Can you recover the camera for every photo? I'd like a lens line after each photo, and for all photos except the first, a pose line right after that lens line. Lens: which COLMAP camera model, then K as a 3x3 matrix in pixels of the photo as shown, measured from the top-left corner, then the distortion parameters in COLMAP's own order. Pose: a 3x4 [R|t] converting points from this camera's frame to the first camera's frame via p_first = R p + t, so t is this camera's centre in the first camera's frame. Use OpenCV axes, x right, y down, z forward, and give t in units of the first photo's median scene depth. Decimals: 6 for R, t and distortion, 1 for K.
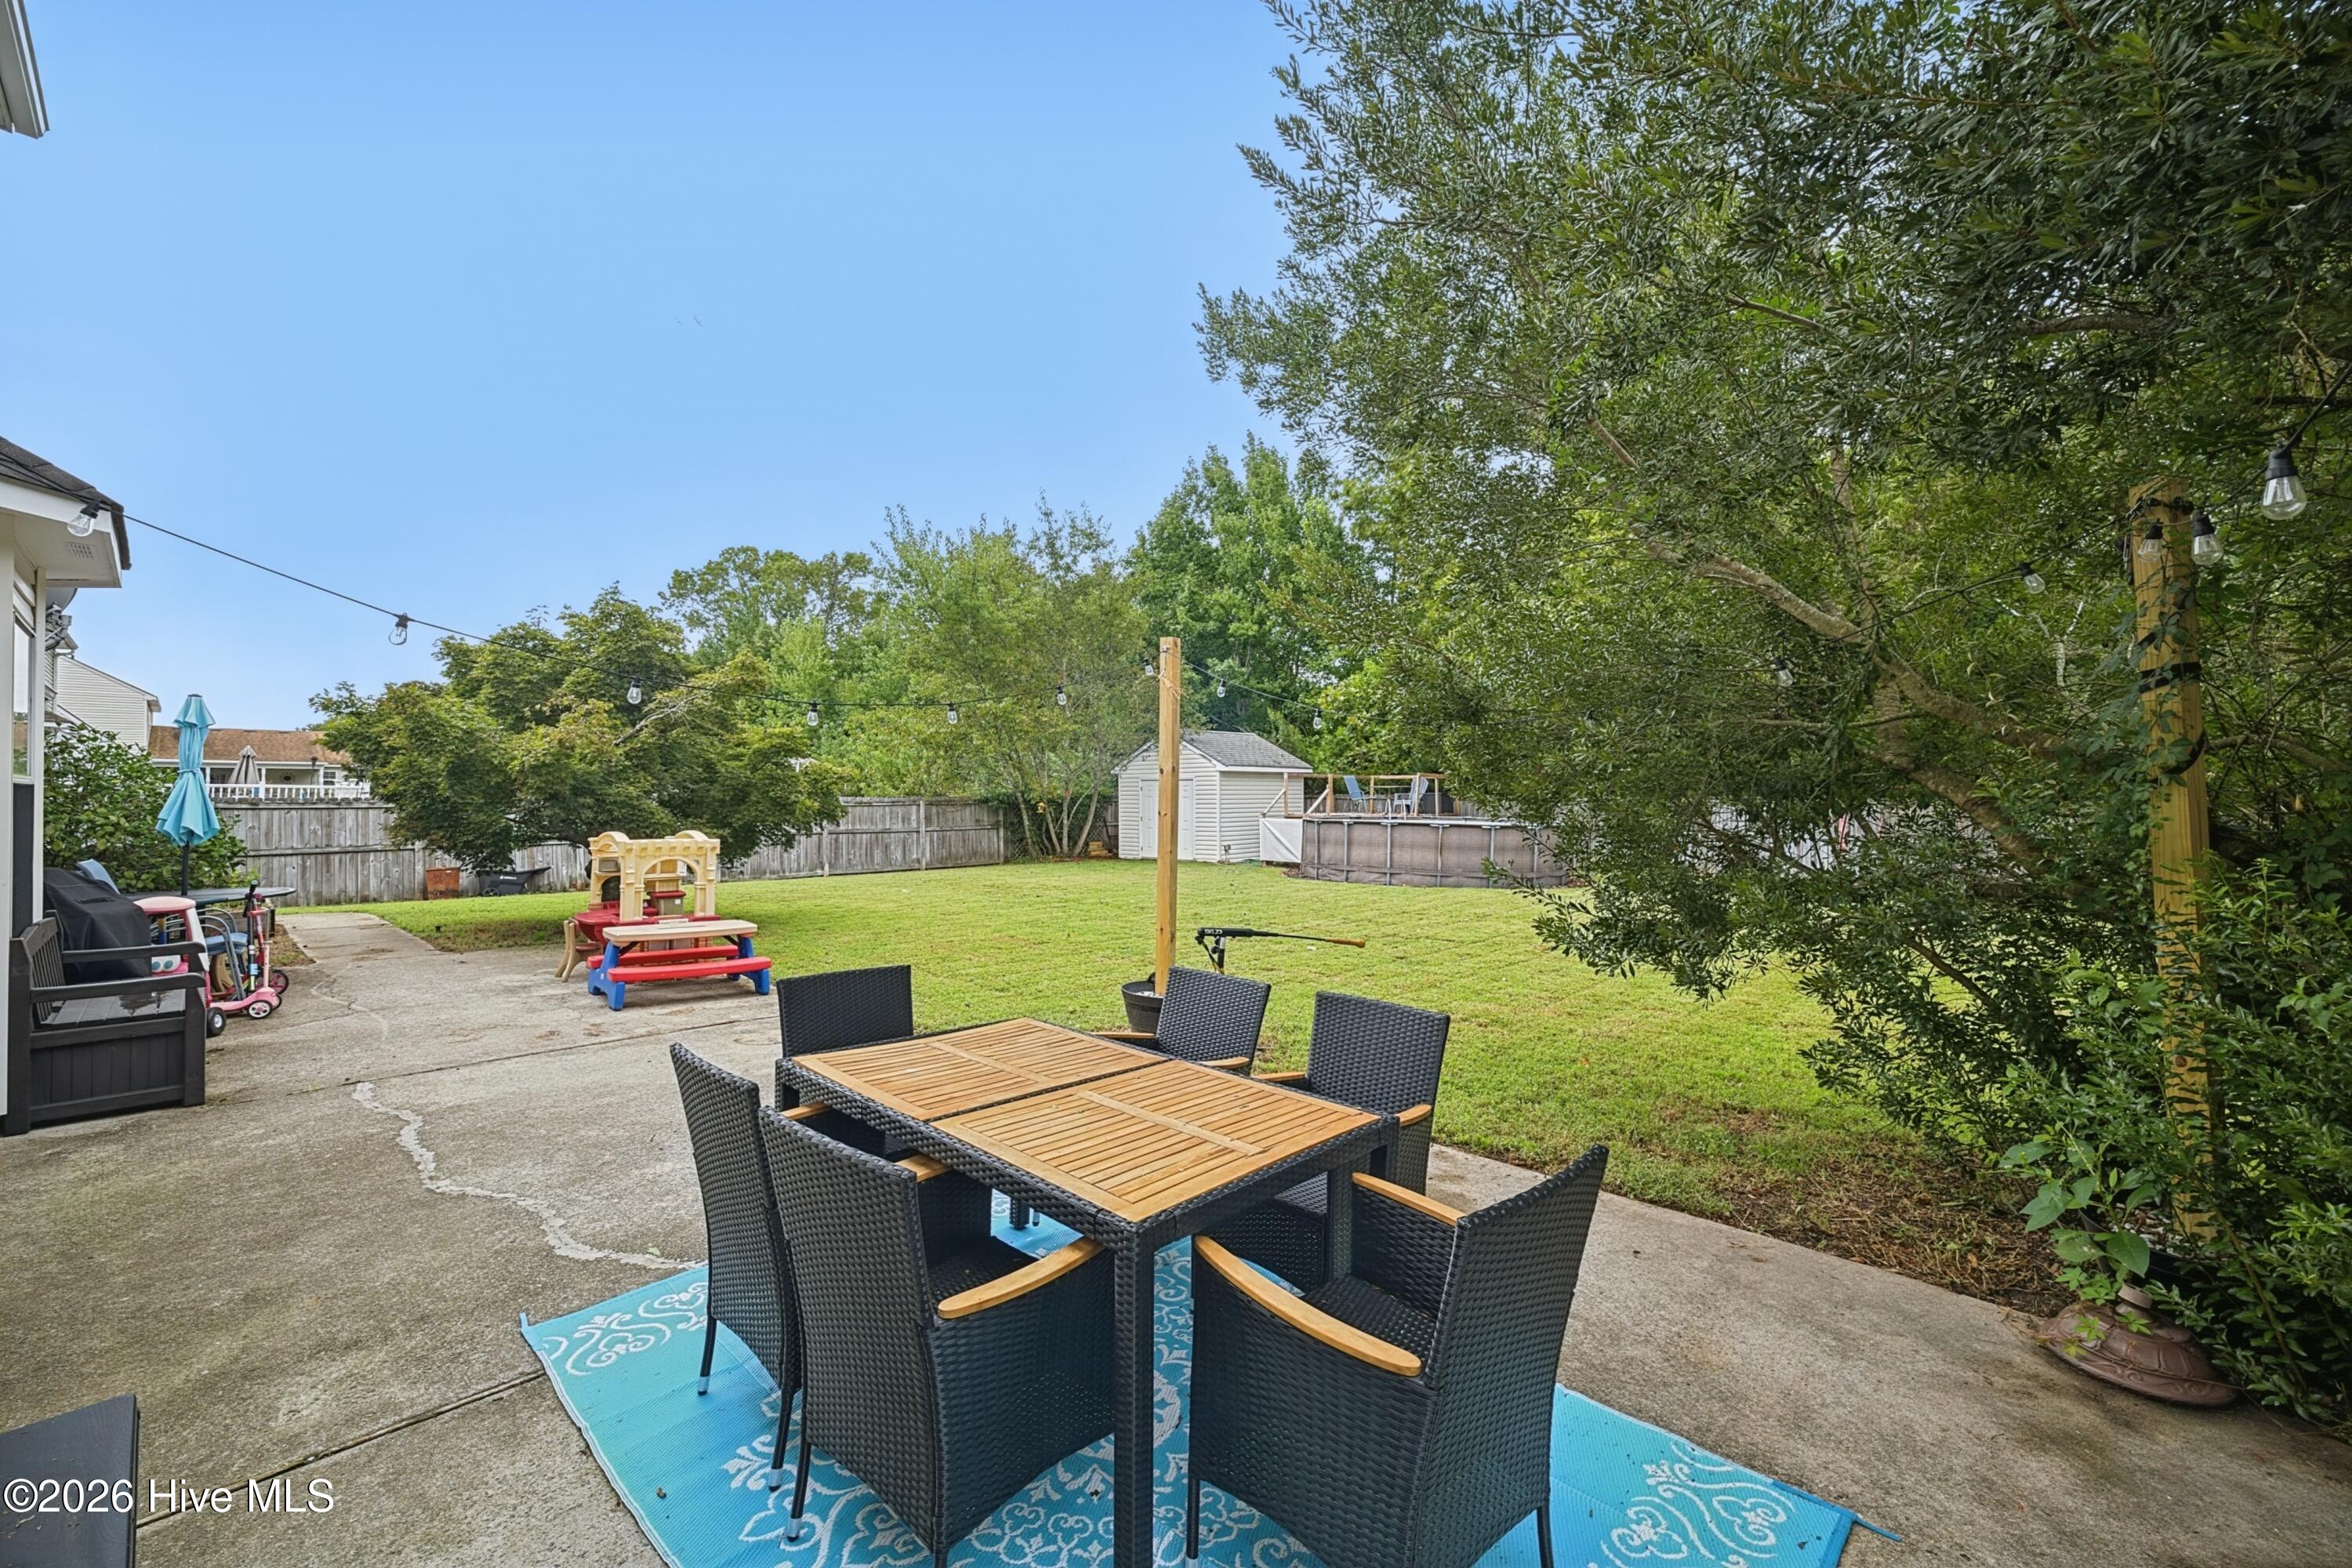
lens RADIAL K [[929.0, 0, 1176.0], [0, 929.0, 784.0], [0, 0, 1]] dist [-0.000184, -0.000661]
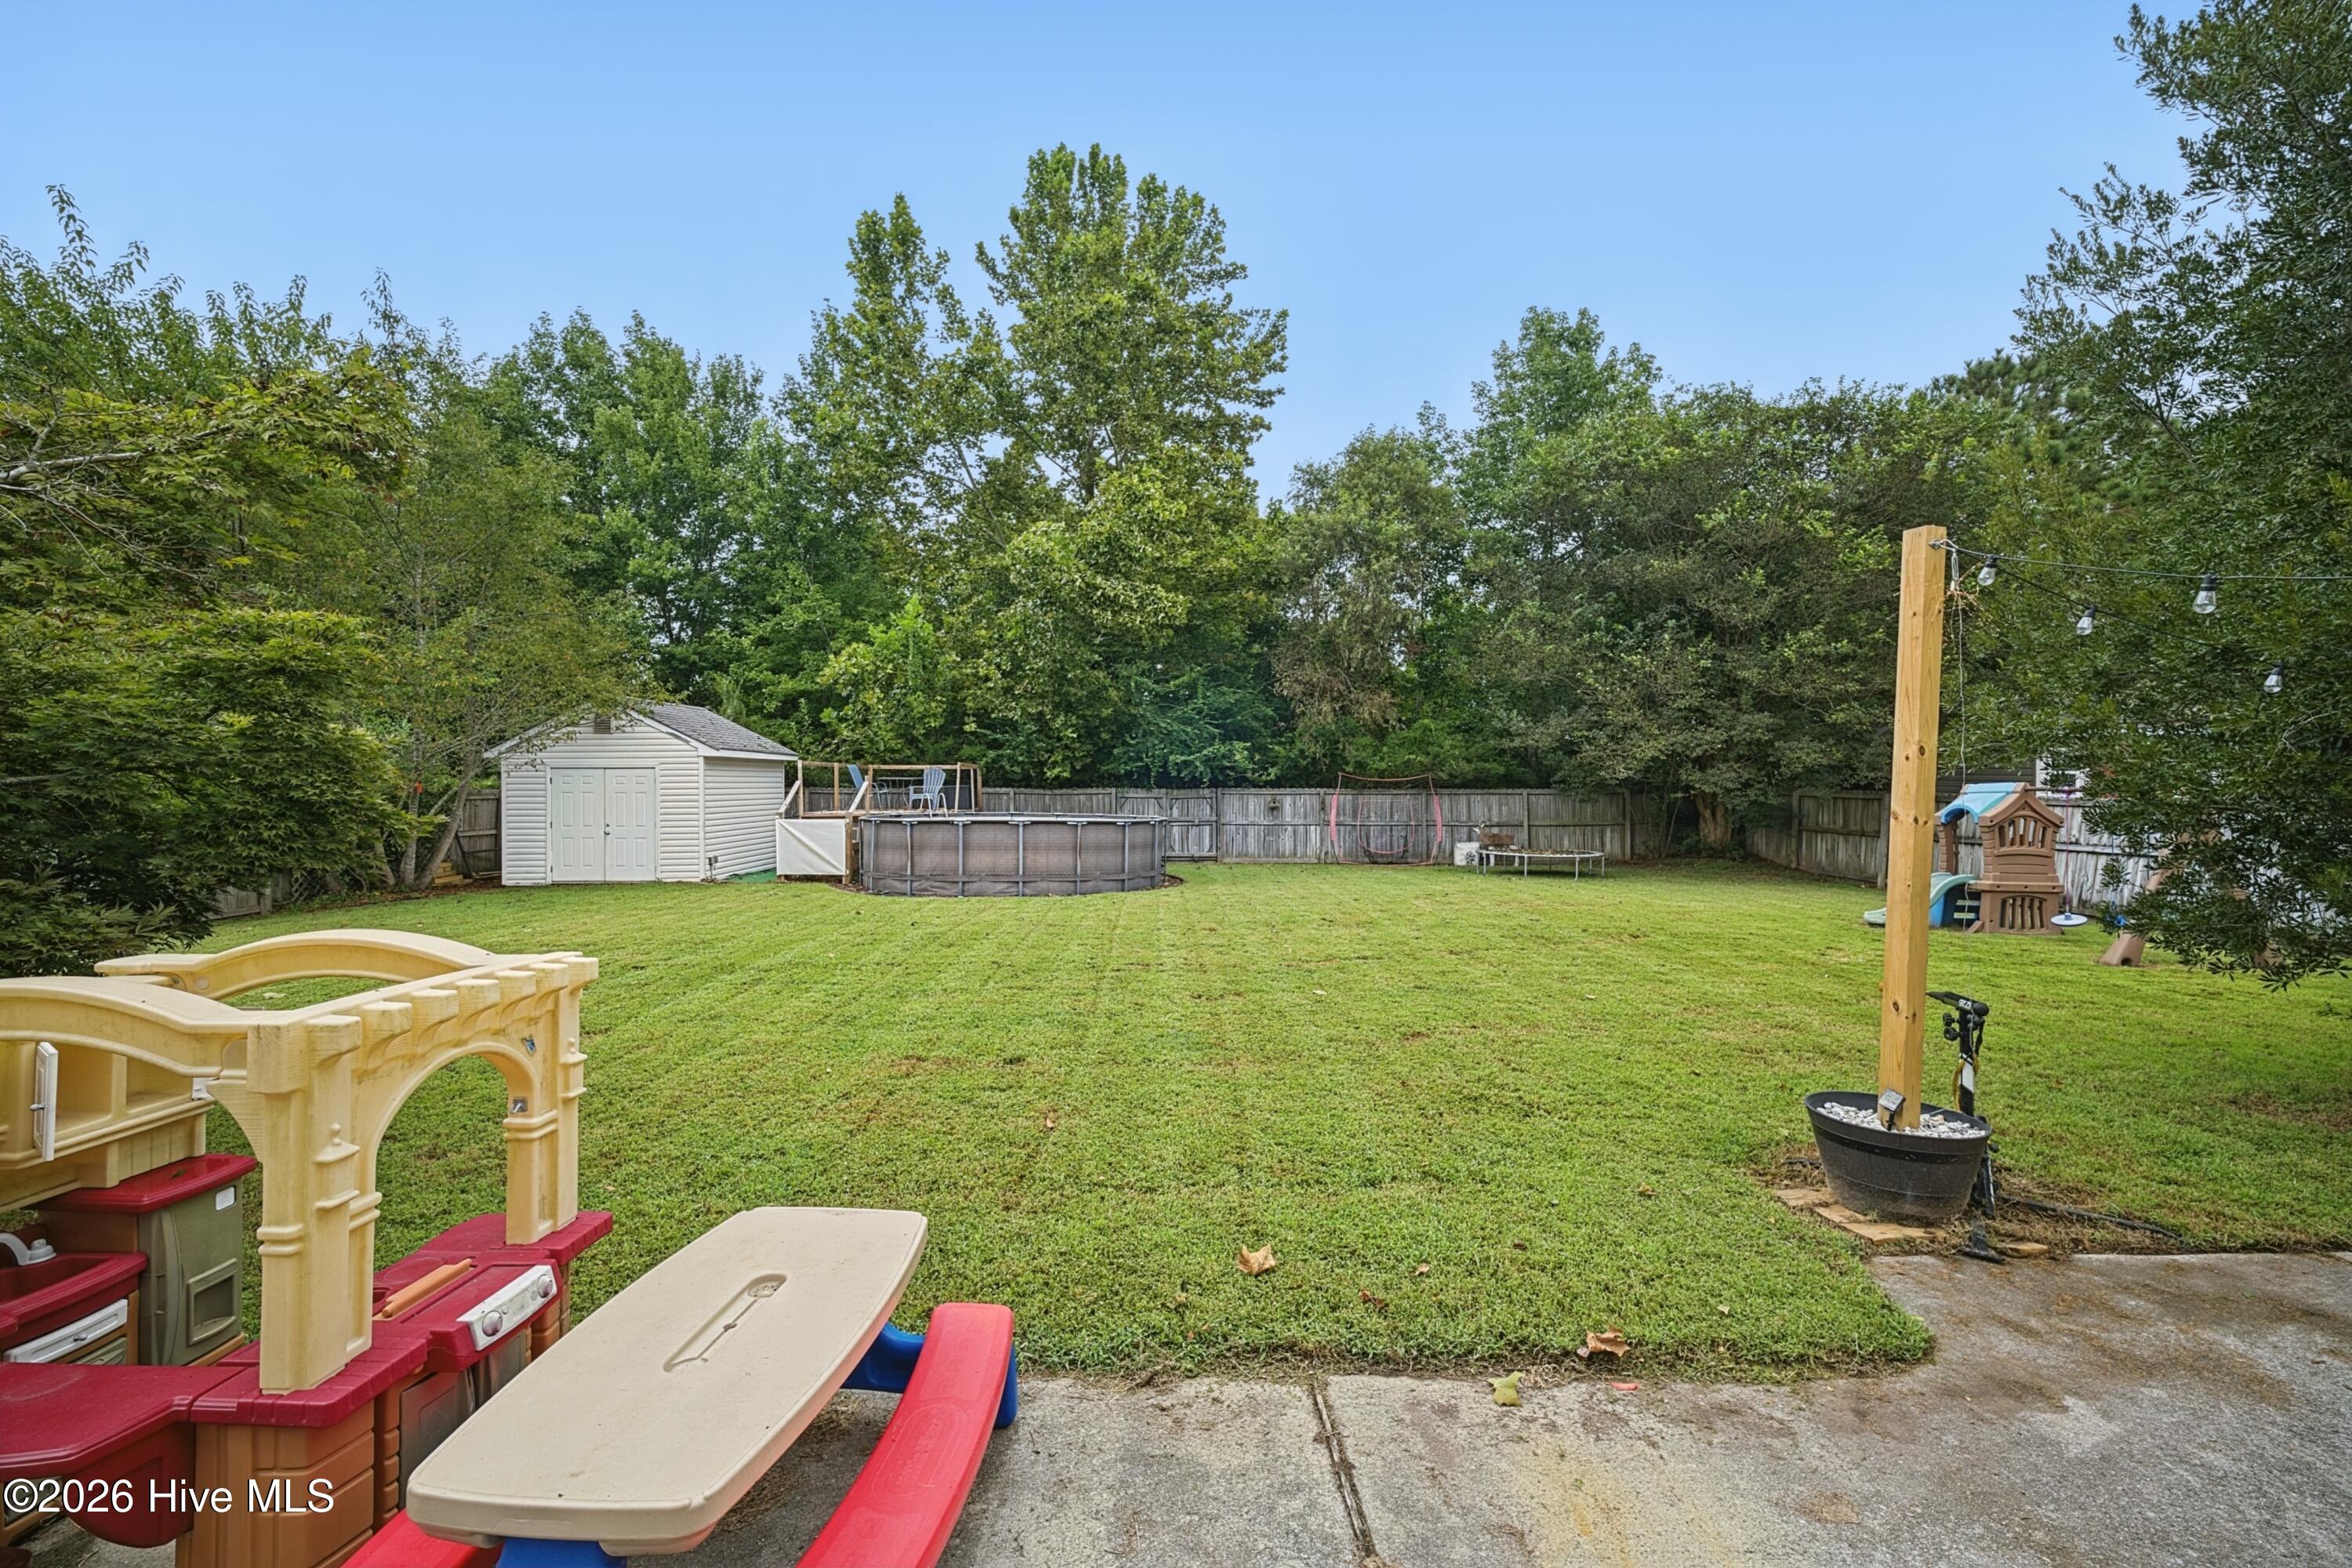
lens RADIAL K [[929.0, 0, 1176.0], [0, 929.0, 784.0], [0, 0, 1]] dist [-0.000184, -0.000661]
pose [[0.732263, 0.001582, 0.681020, -0.175293], [-0.007420, 0.999956, 0.005655, 0.001866], [-0.680981, -0.009195, 0.732243, 0.219040]]
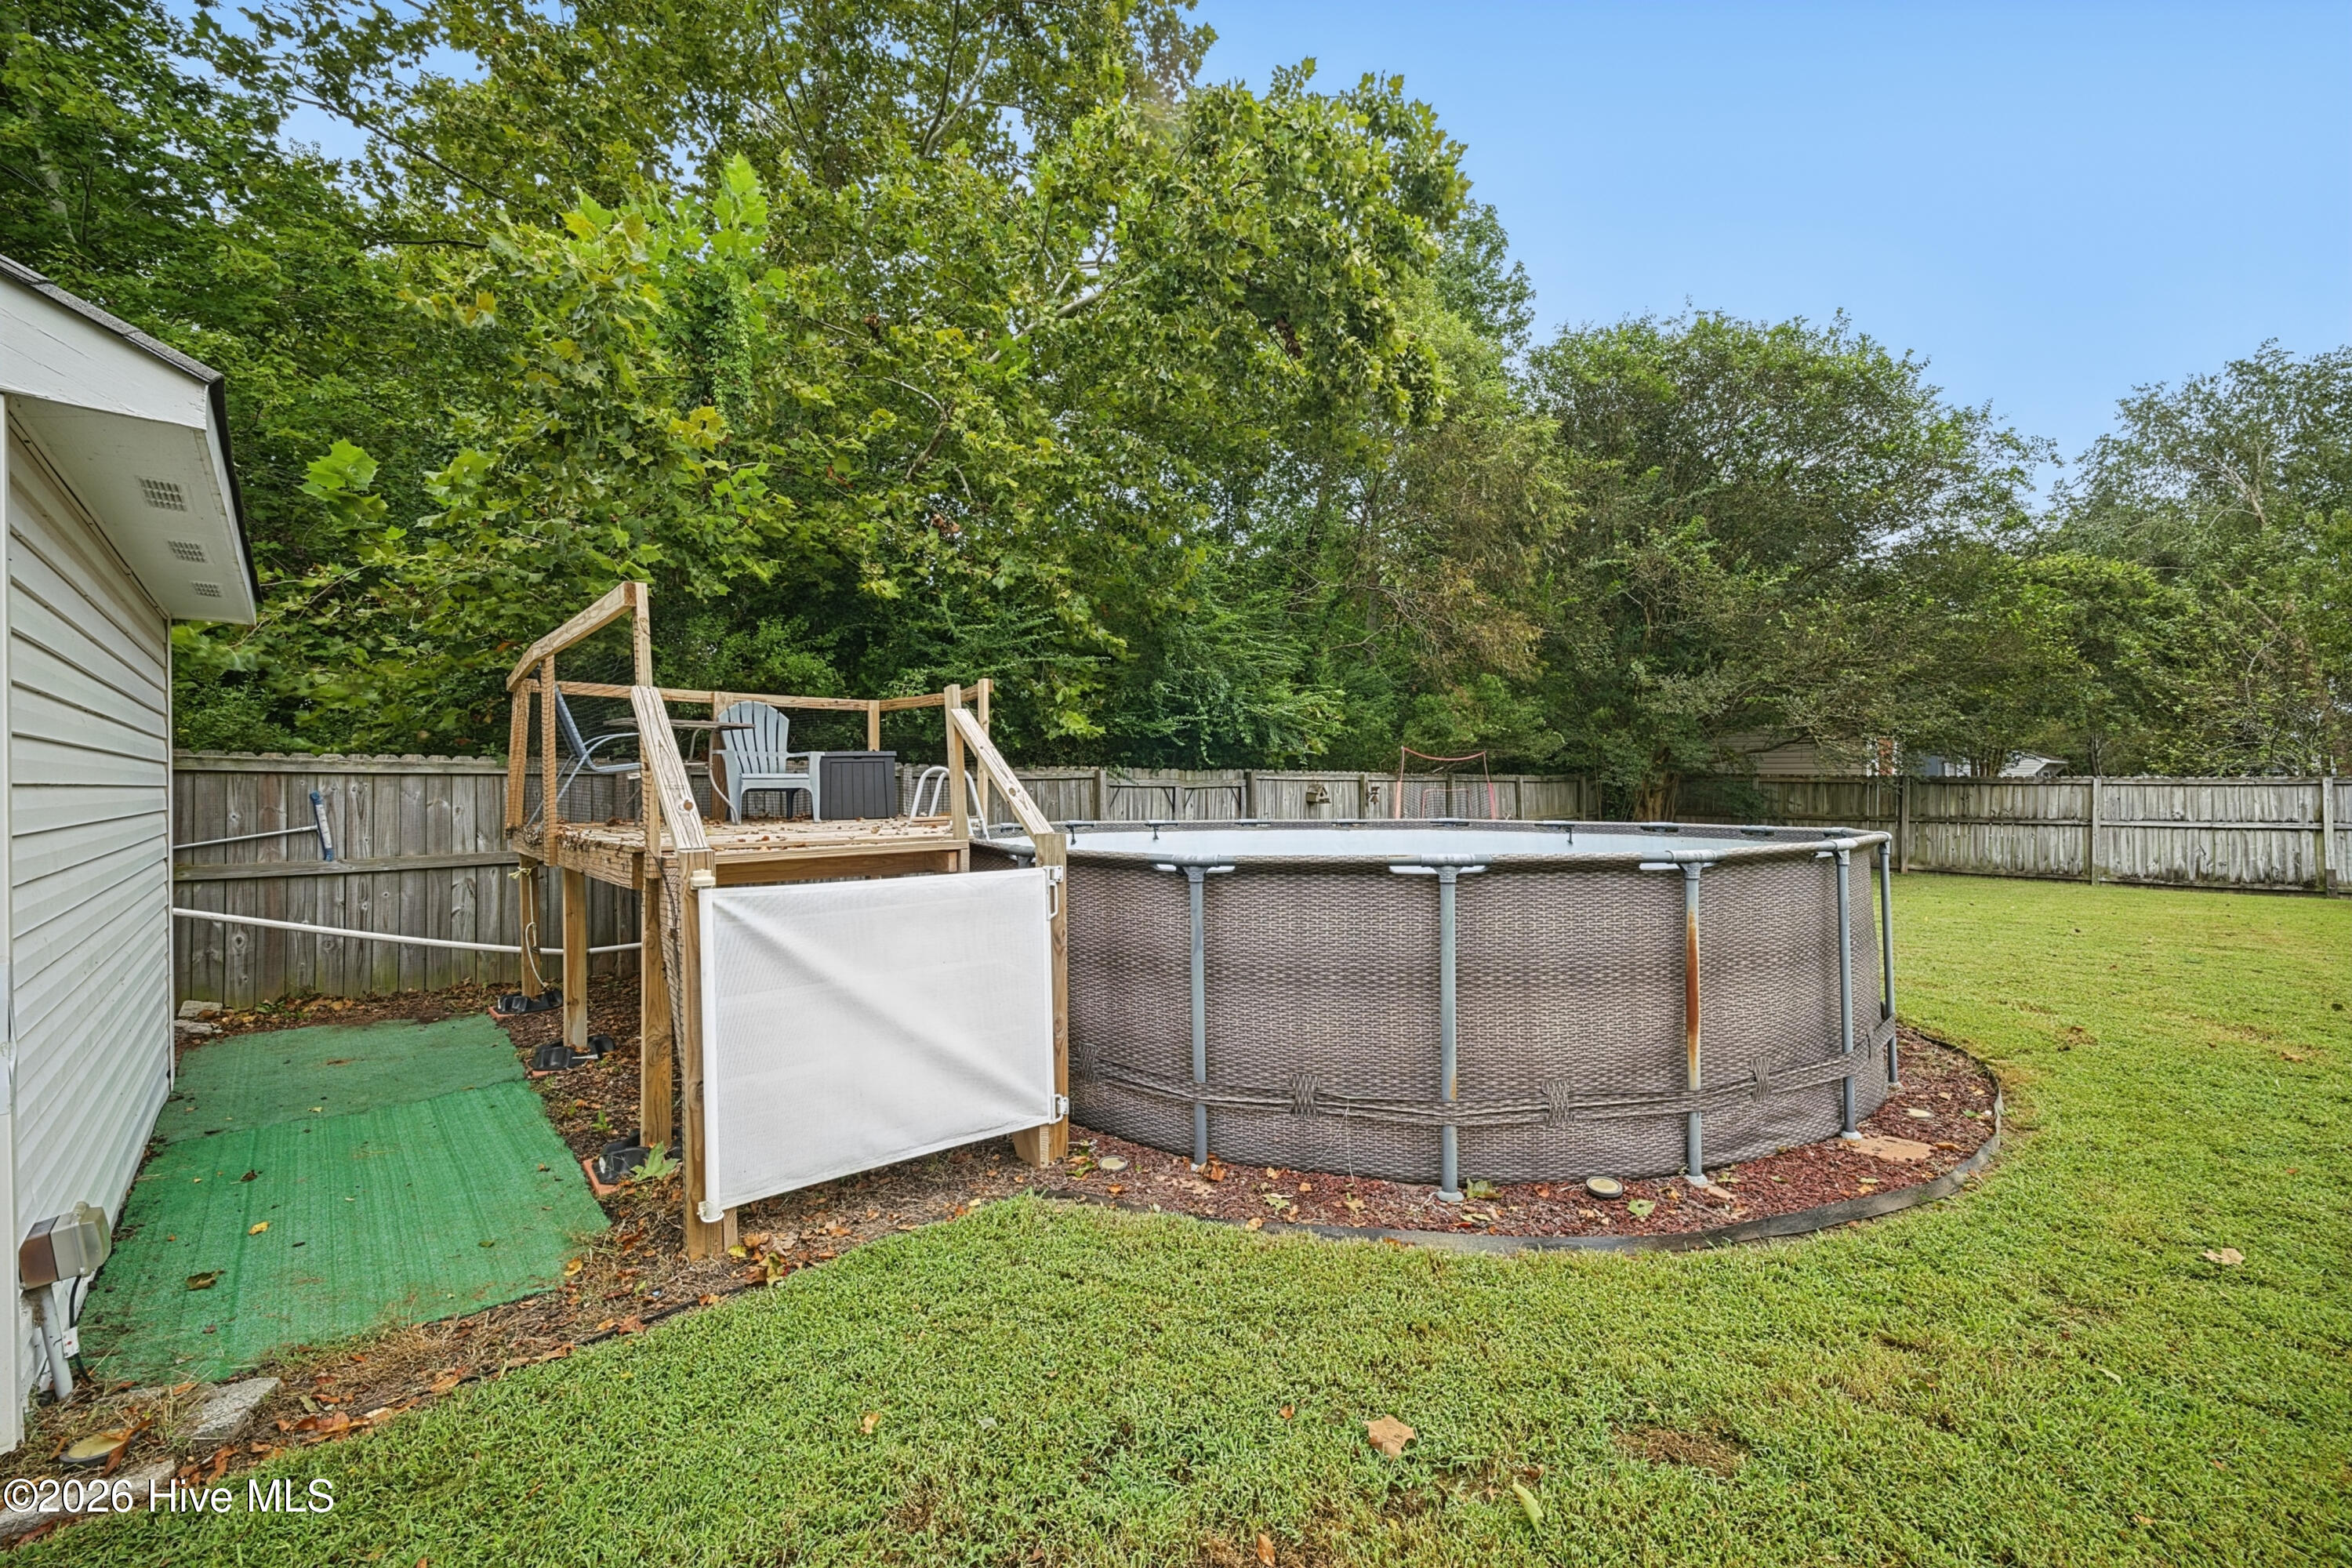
lens RADIAL K [[929.0, 0, 1176.0], [0, 929.0, 784.0], [0, 0, 1]] dist [-0.000184, -0.000661]
pose [[0.072736, 0.003850, 0.997344, -0.028308], [-0.007483, 0.999967, -0.003314, 0.021393], [-0.997323, -0.007222, 0.072762, 0.883282]]
